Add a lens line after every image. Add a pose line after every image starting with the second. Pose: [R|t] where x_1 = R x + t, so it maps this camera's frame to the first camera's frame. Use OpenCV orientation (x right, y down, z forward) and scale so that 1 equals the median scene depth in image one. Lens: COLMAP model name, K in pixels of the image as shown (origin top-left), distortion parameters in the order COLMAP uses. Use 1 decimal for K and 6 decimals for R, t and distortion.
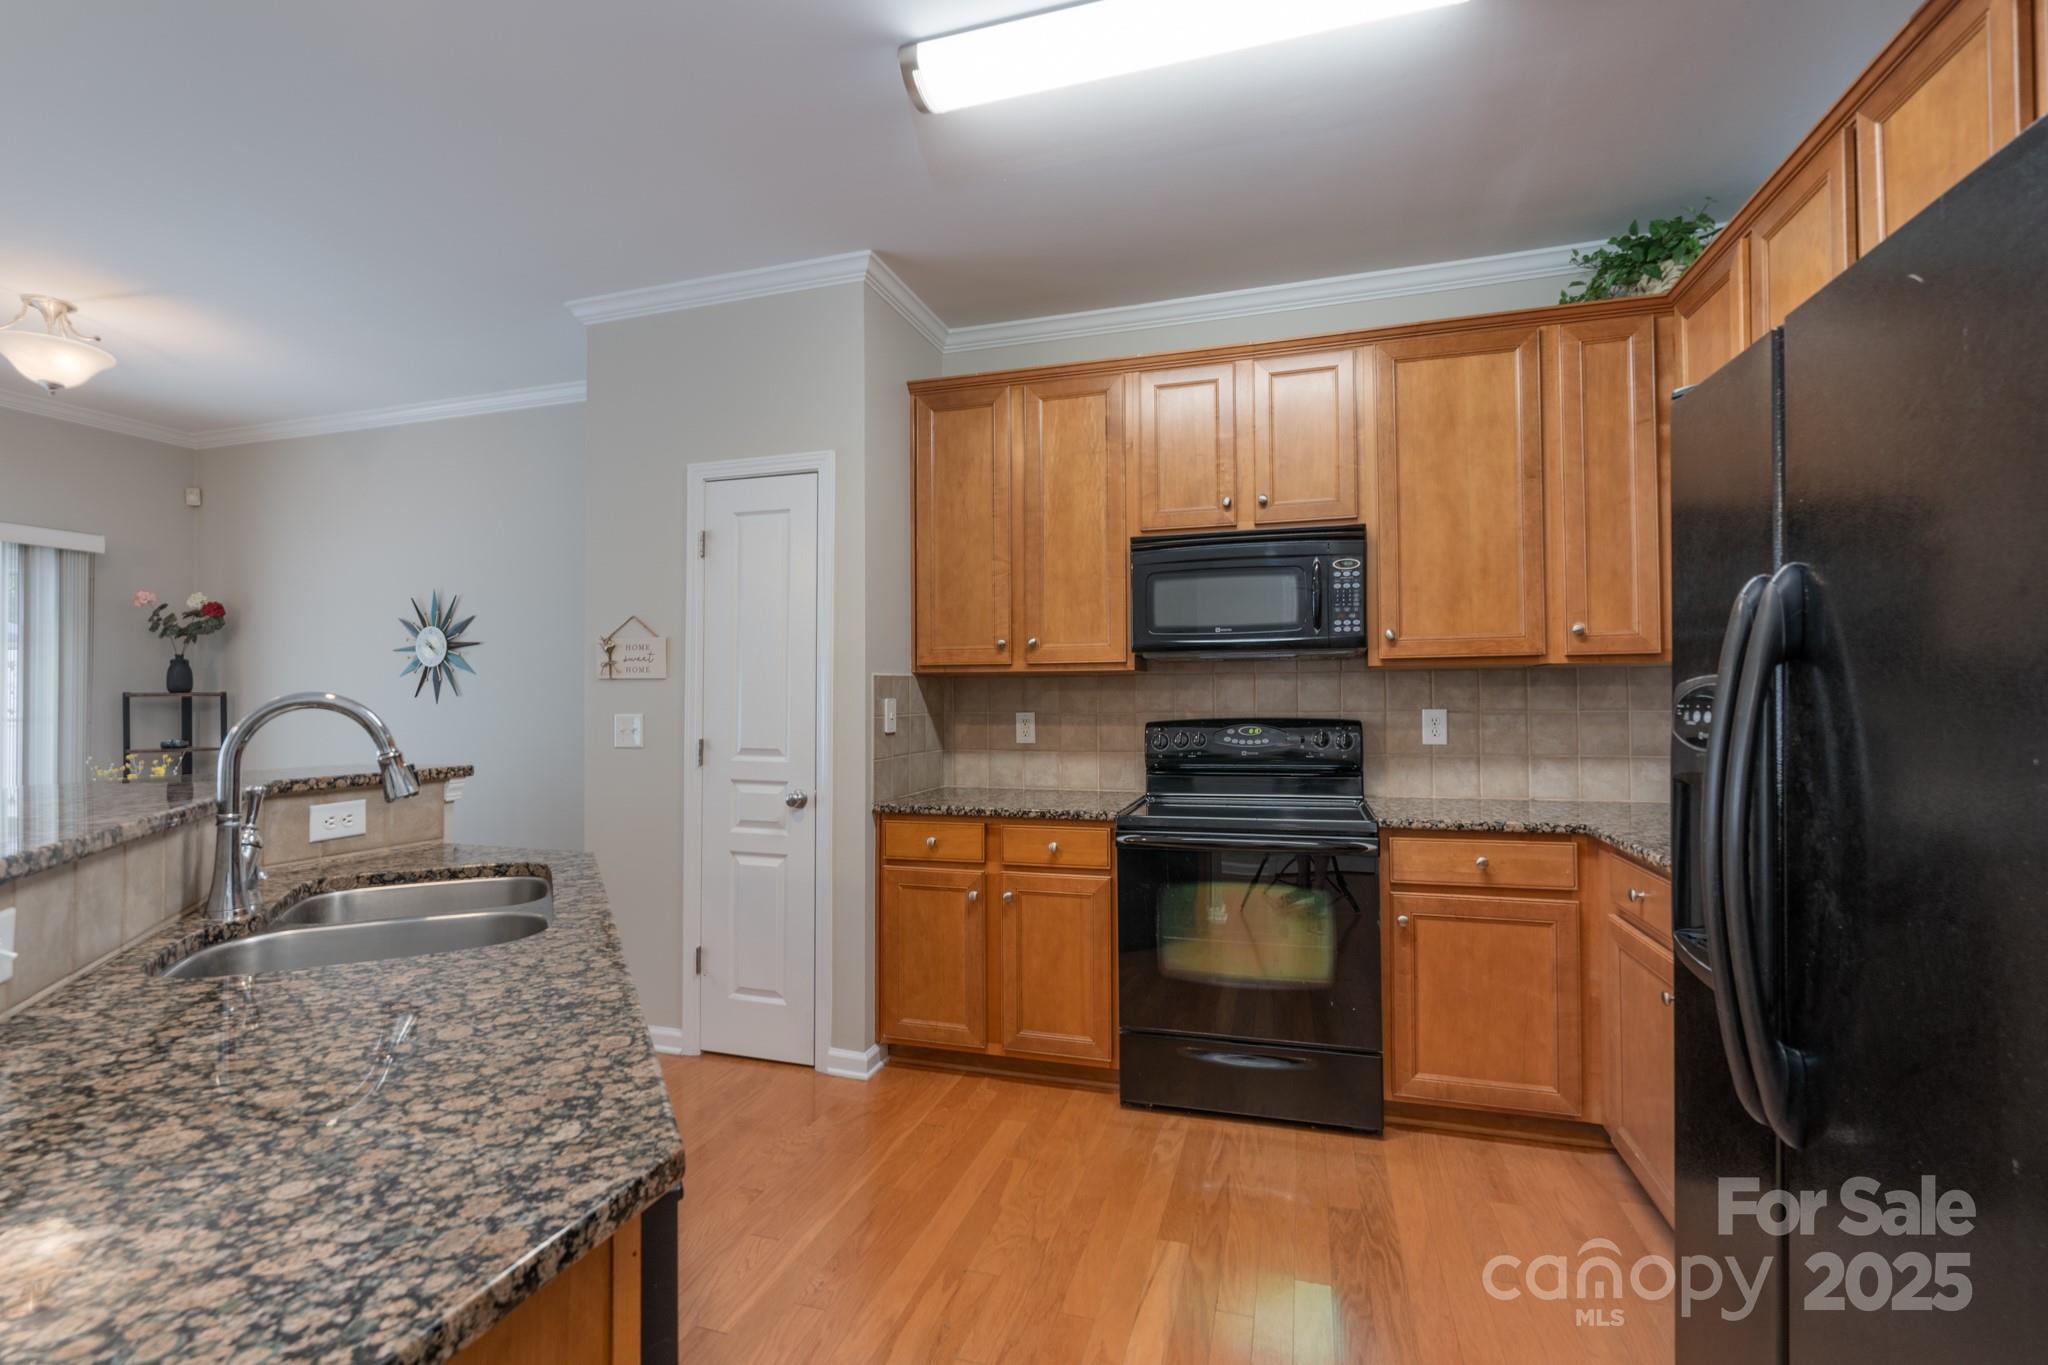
lens RADIAL K [[918.4, 0, 1025.4], [0, 918.4, 682.6], [0, 0, 1]] dist [-0.004415, 0.000241]
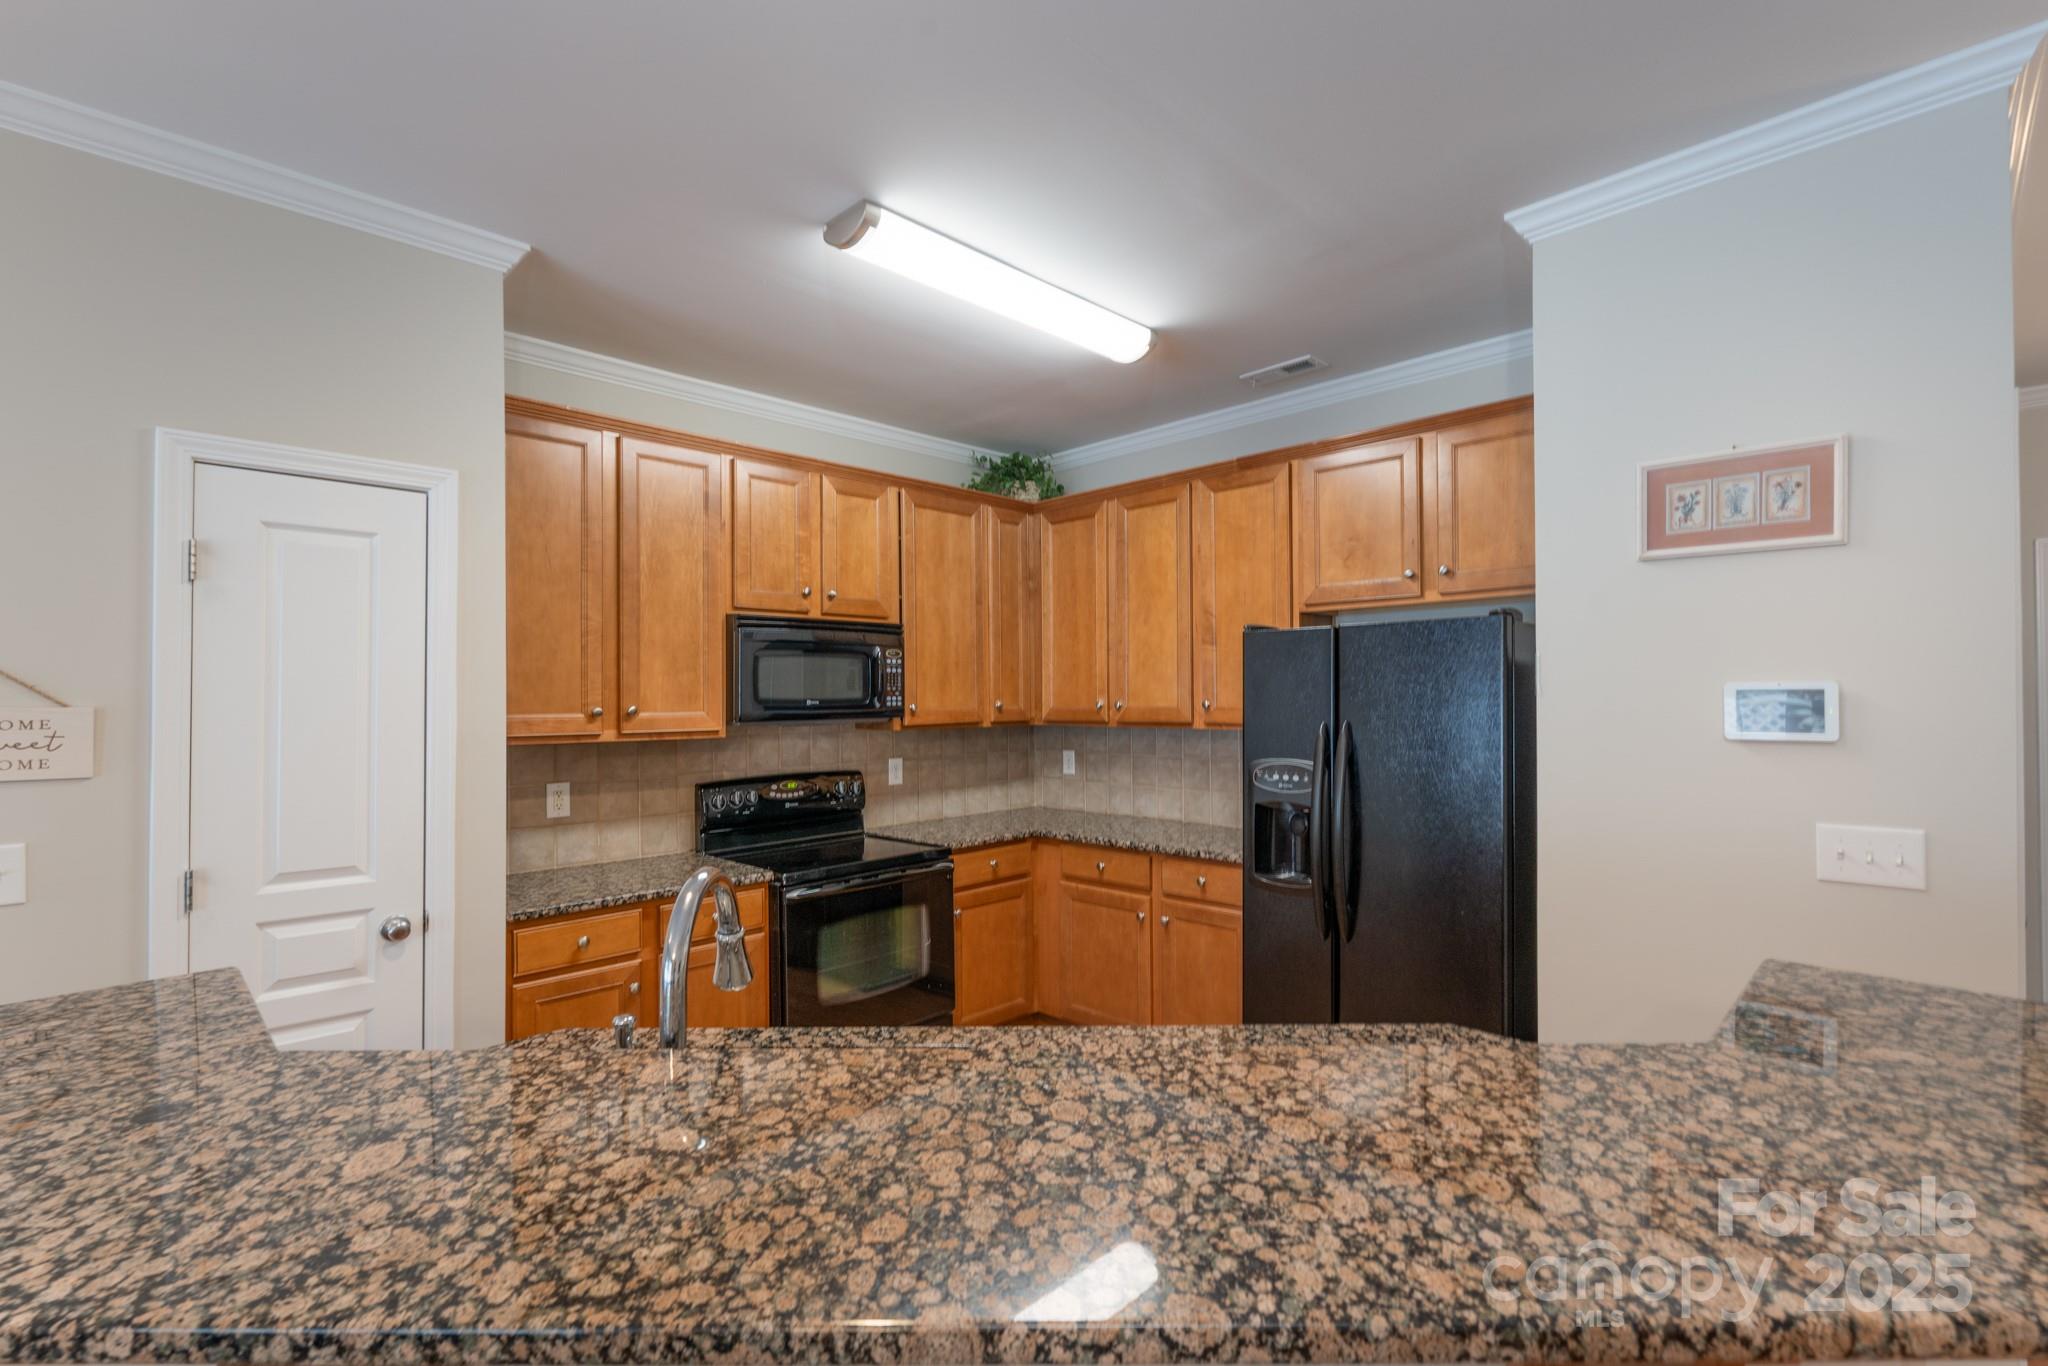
lens RADIAL K [[918.4, 0, 1023.5], [0, 918.4, 685.8], [0, 0, 1]] dist [-0.004415, 0.000241]
pose [[0.464181, 0.013518, 0.885637, -0.663019], [-0.011209, 0.999893, -0.009388, -0.067167], [-0.885669, -0.005569, 0.464283, 0.206302]]
